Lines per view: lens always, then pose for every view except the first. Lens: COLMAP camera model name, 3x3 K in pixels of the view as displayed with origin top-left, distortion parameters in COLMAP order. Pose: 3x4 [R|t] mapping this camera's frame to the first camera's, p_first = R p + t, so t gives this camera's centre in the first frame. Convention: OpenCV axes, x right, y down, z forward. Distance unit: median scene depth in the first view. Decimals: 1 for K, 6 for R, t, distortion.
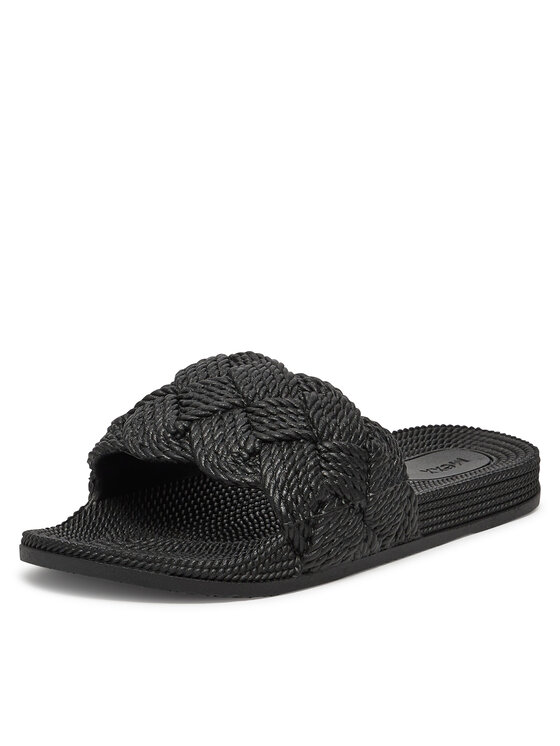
lens RADIAL K [[1357.9, 0, 280.0], [0, 1357.9, 373.0], [0, 0, 1]] dist [0.005186, -0.008916]
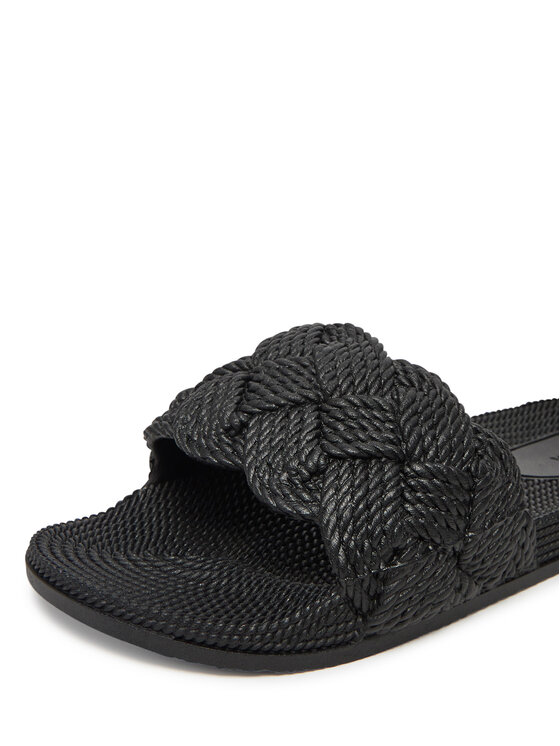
lens RADIAL K [[1101.6, 0, 280.0], [0, 1101.6, 373.0], [0, 0, 1]] dist [-0.005551, -0.001258]
pose [[0.984629, 0.088821, -0.150391, 0.046676], [-0.077222, 0.993694, 0.081292, -0.043299], [0.156663, -0.068429, 0.985279, 0.378816]]
